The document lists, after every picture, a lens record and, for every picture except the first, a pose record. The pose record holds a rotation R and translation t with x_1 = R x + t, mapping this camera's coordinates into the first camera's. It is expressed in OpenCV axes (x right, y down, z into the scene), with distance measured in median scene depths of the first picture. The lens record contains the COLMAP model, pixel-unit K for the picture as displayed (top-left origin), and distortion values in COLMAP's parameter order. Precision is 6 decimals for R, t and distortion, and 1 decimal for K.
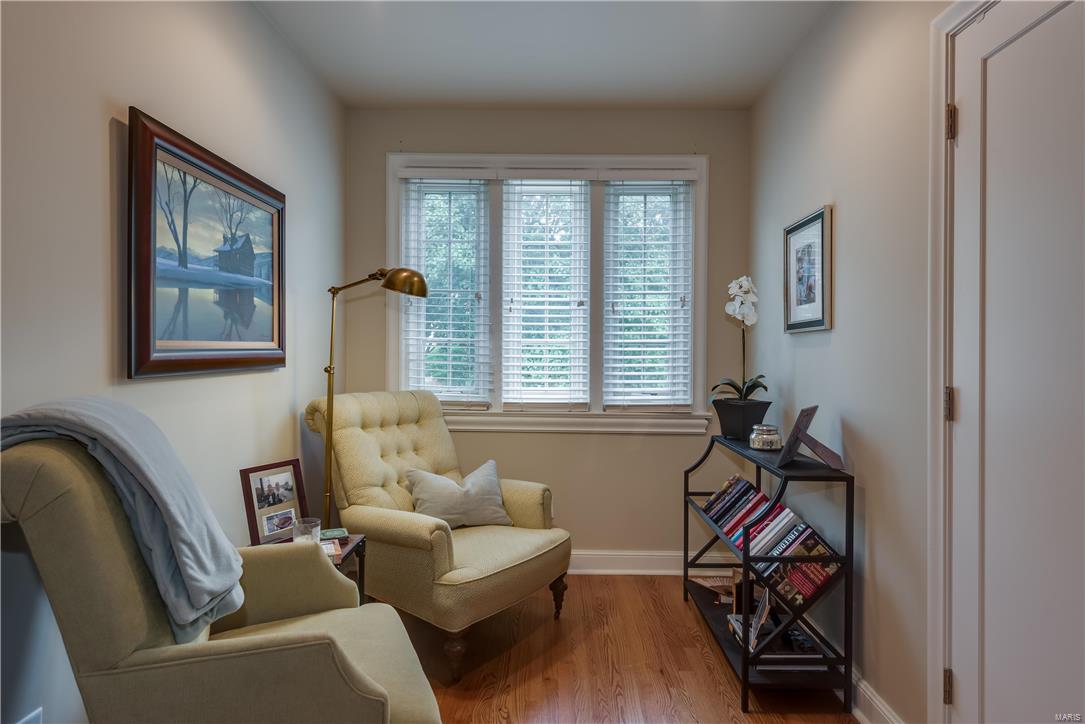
lens RADIAL K [[586.1, 0, 543.8], [0, 586.1, 358.0], [0, 0, 1]] dist [0.005843, -0.003728]
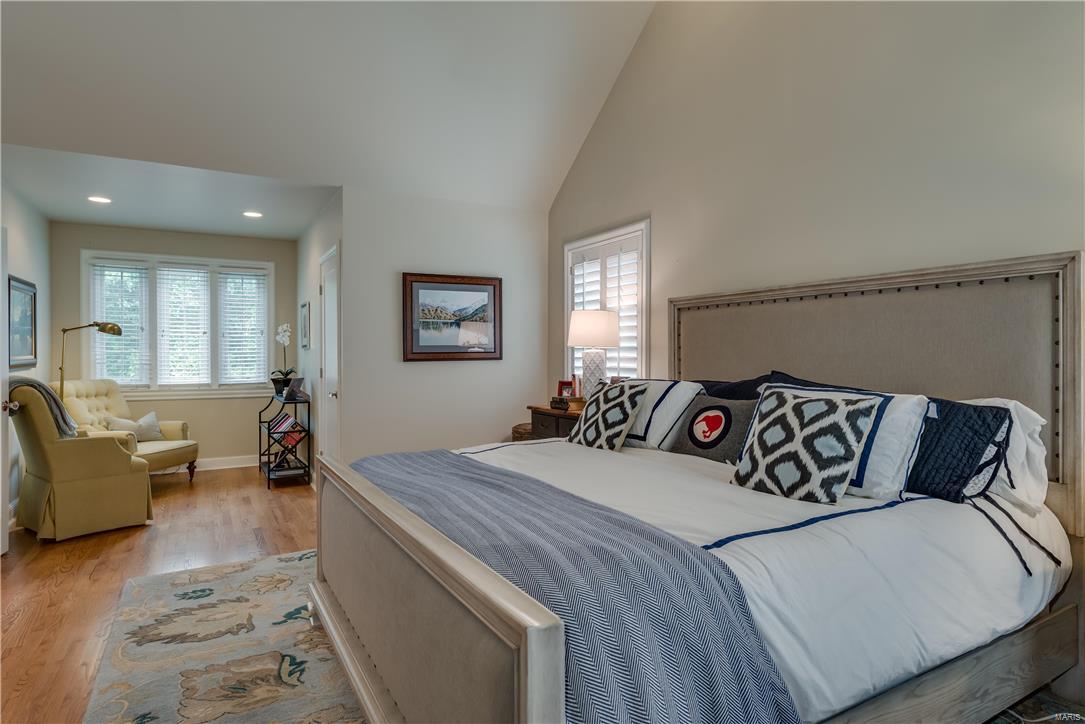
lens RADIAL K [[586.1, 0, 538.3], [0, 586.1, 352.2], [0, 0, 1]] dist [0.005843, -0.003728]
pose [[0.859649, -0.008673, 0.510811, 0.020932], [0.013197, 0.999899, -0.005232, -0.003662], [-0.510714, 0.011239, 0.859677, -1.439111]]
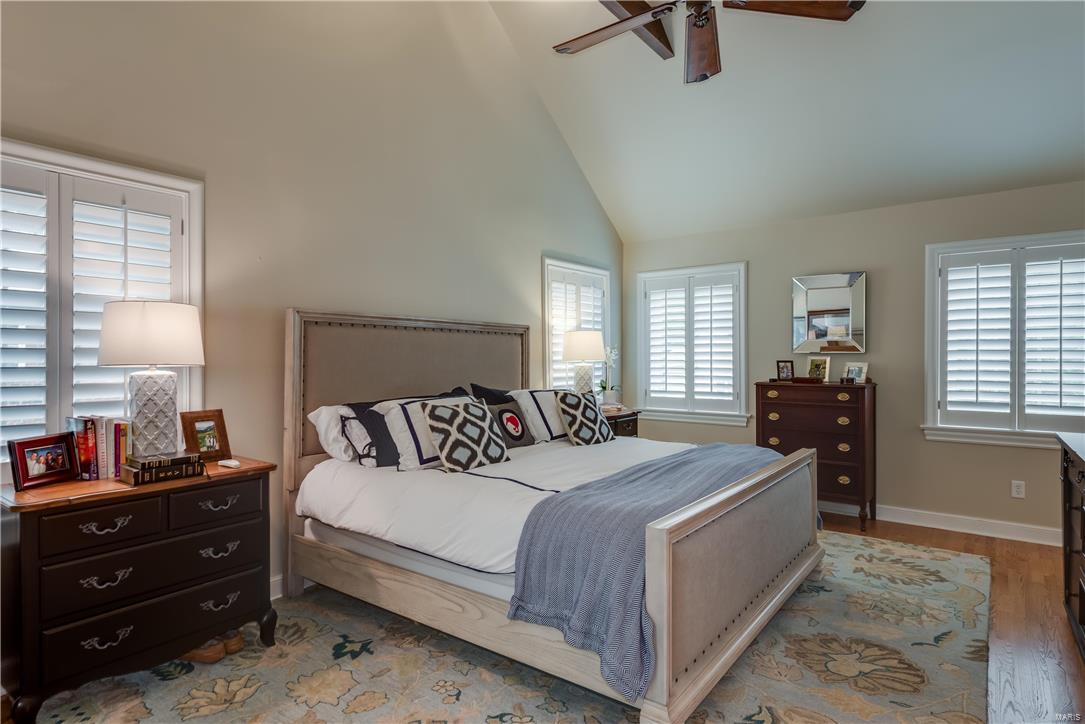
lens RADIAL K [[586.1, 0, 549.3], [0, 586.1, 356.1], [0, 0, 1]] dist [0.005843, -0.003728]
pose [[-0.807148, 0.000038, 0.590349, -0.184540], [0.002103, 0.999994, 0.002811, -0.072050], [-0.590346, 0.003511, -0.807143, 1.642063]]
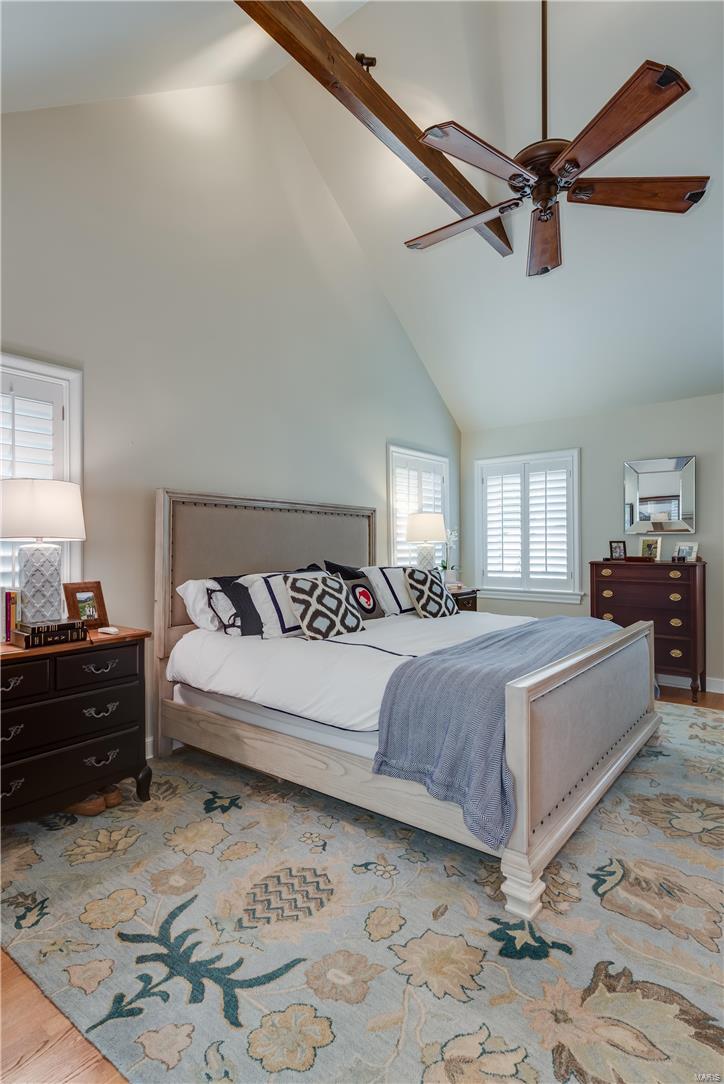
lens RADIAL K [[551.2, 0, 370.1], [0, 551.2, 542.8], [0, 0, 1]] dist [0.005674, -0.006121]
pose [[-0.794121, 0.003299, 0.607750, -0.126865], [0.004084, 0.999992, -0.000091, -0.027042], [-0.607746, 0.002410, -0.794128, 1.689768]]
